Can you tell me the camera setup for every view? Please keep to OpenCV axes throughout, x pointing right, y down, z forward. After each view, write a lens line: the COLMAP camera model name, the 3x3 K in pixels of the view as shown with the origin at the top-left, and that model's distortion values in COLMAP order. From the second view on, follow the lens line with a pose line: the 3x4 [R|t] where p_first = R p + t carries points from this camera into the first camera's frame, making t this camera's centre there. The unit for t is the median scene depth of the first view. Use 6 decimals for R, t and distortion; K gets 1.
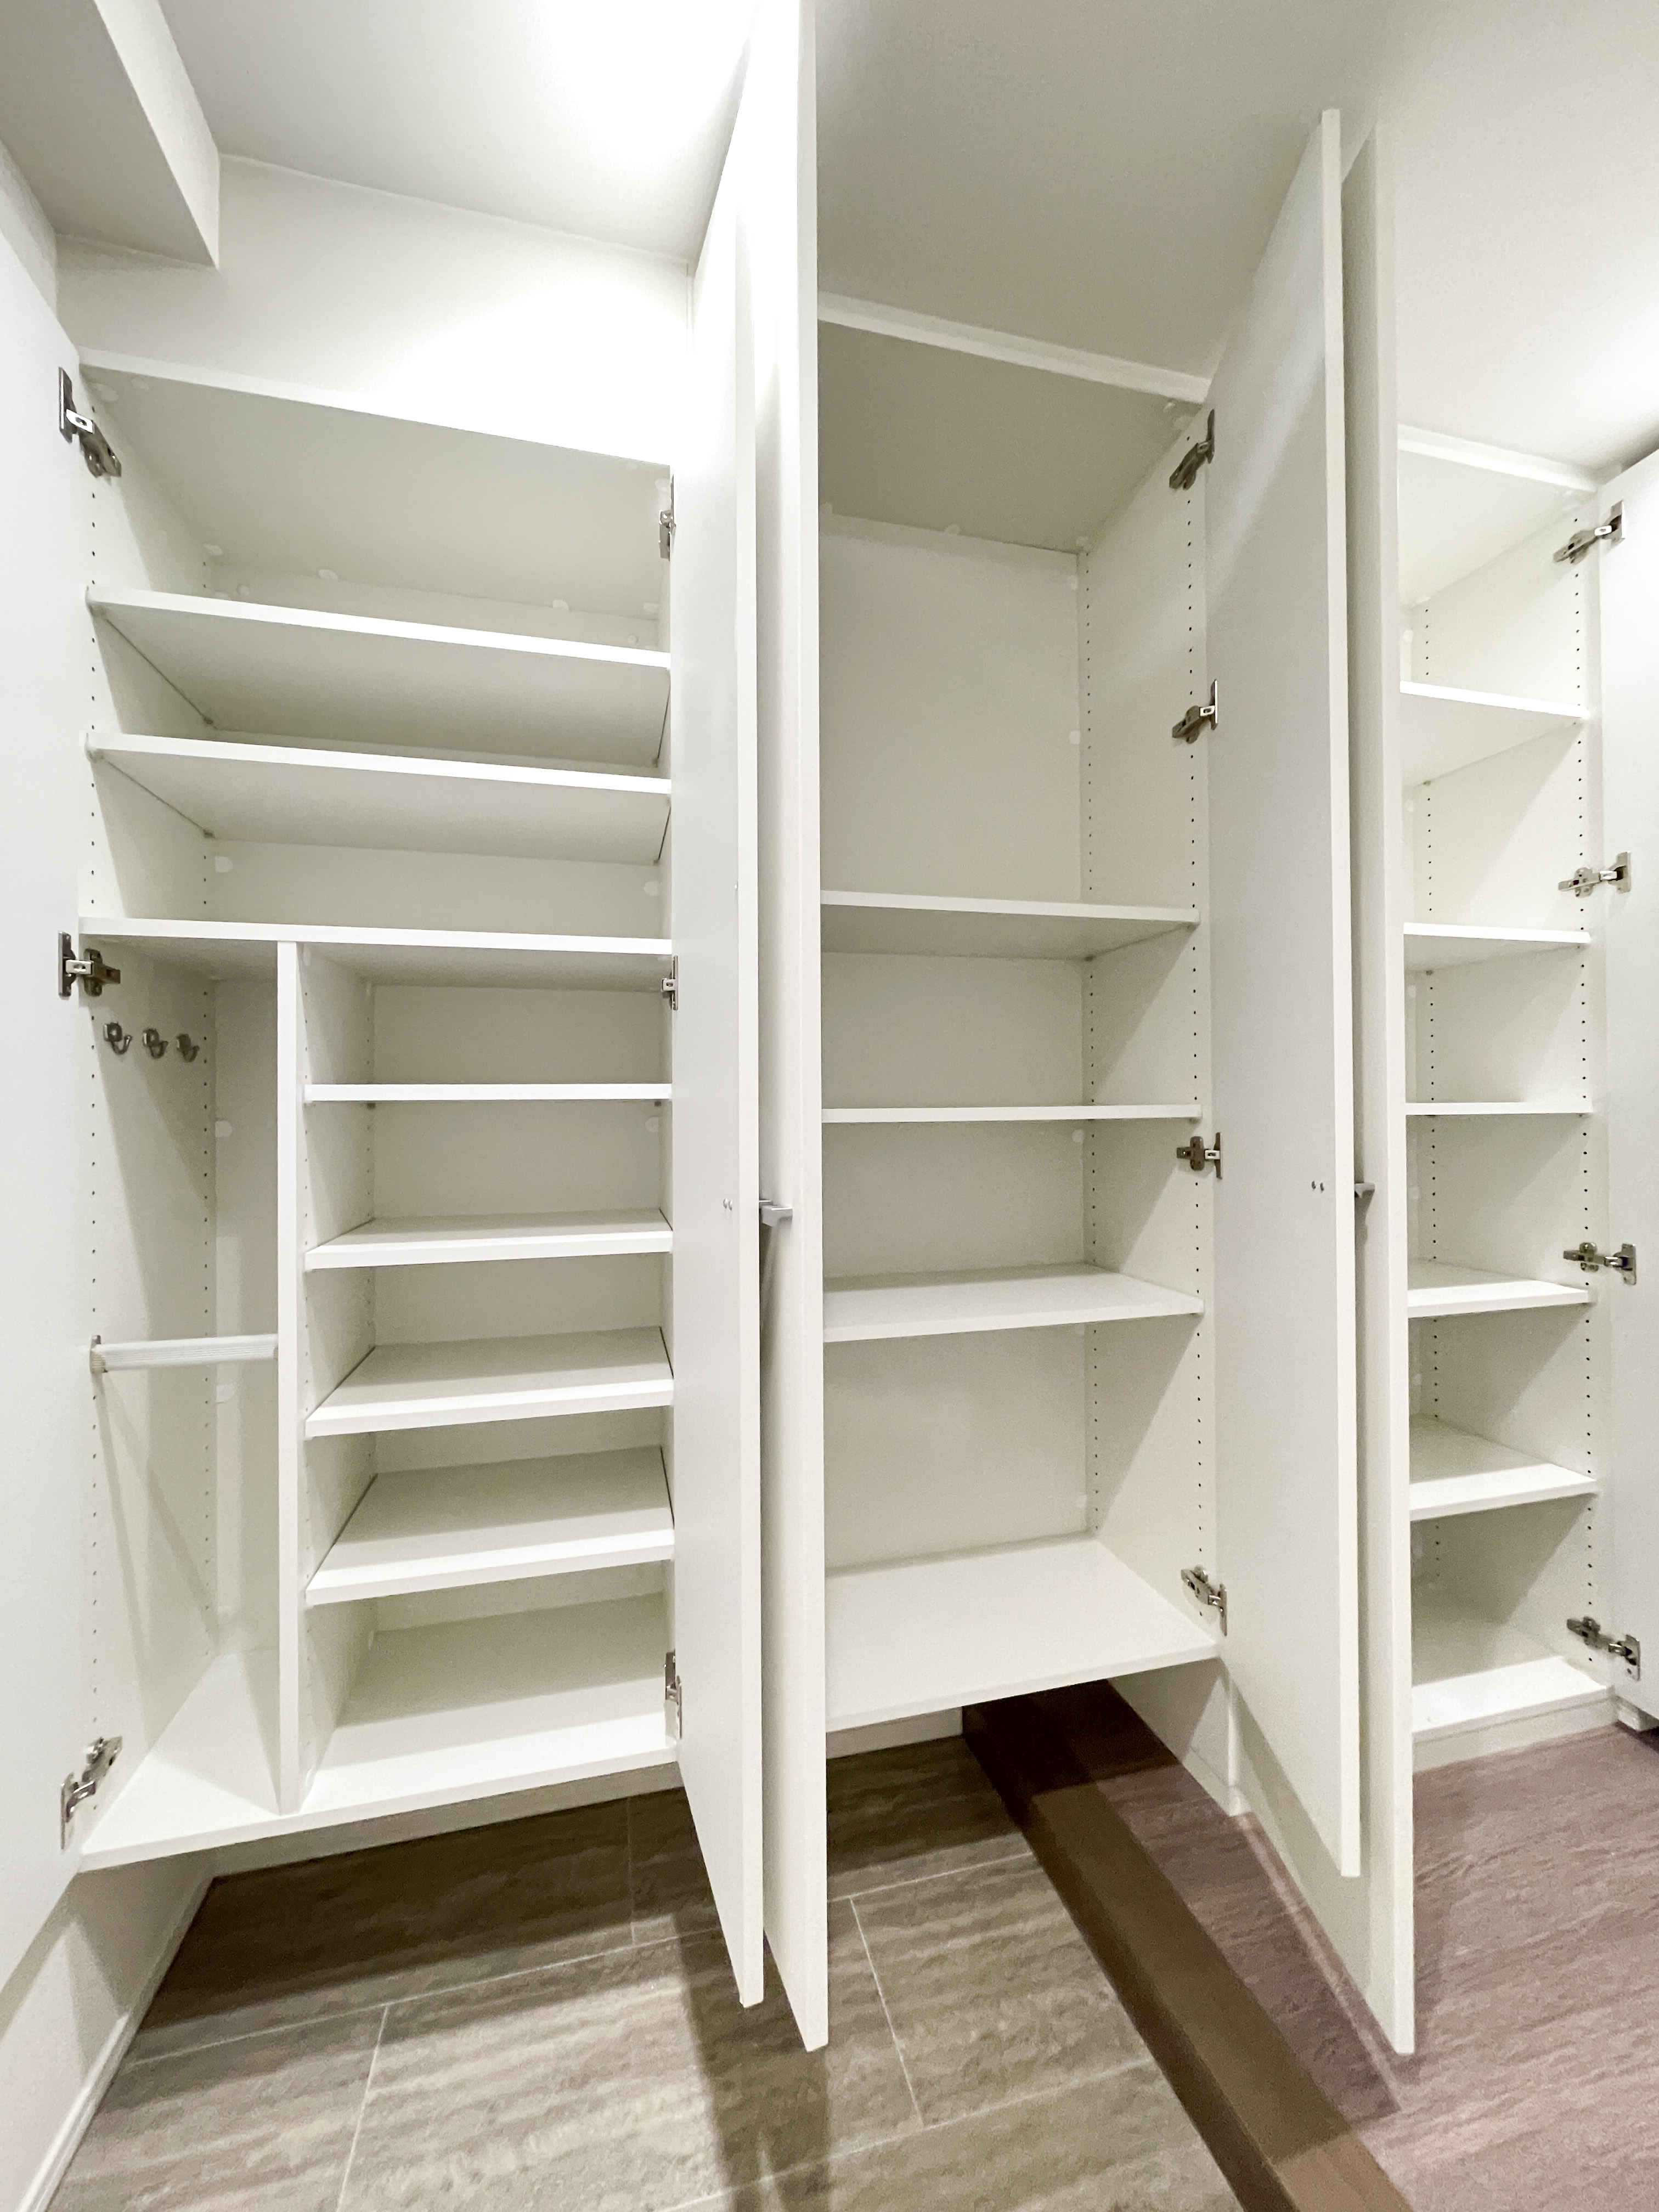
lens RADIAL K [[894.9, 0, 831.8], [0, 894.9, 1107.5], [0, 0, 1]] dist [-0.002609, -0.000252]
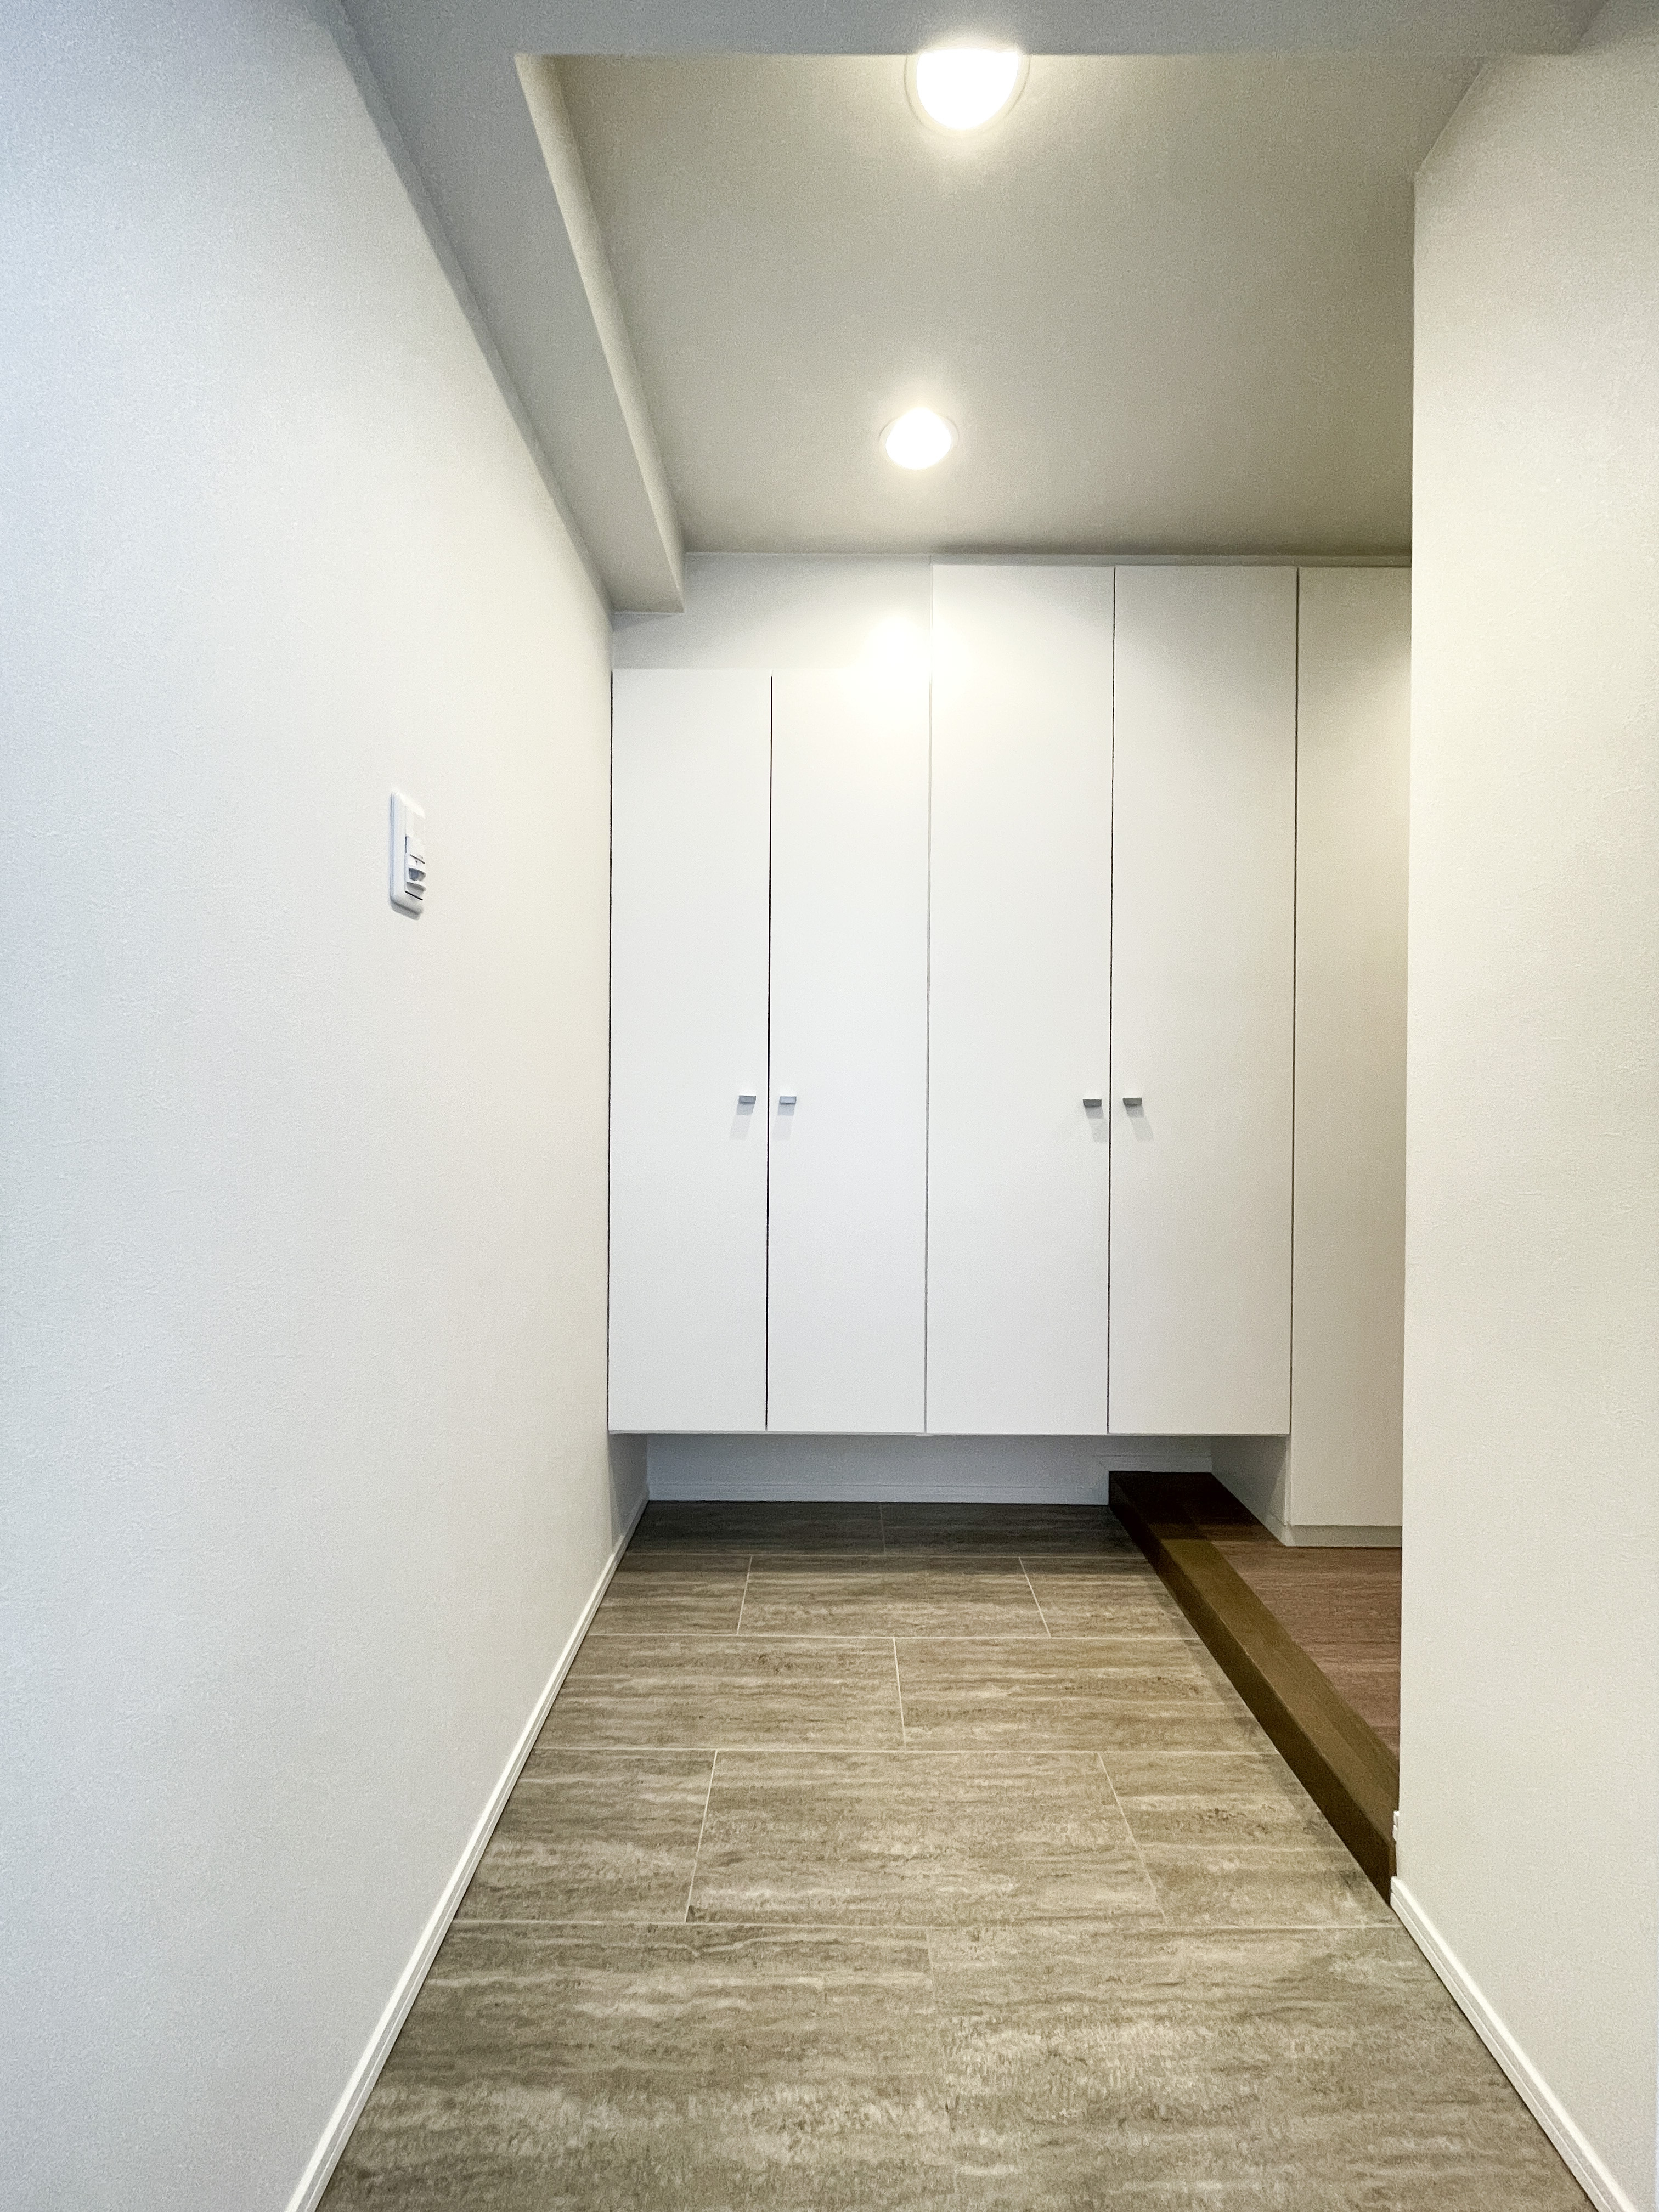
lens RADIAL K [[894.9, 0, 834.3], [0, 894.9, 1101.5], [0, 0, 1]] dist [-0.002609, -0.000252]
pose [[0.967163, 0.013960, -0.253772, 0.107536], [-0.010303, 0.999823, 0.015736, 0.060692], [0.253946, -0.012604, 0.967136, -0.691181]]
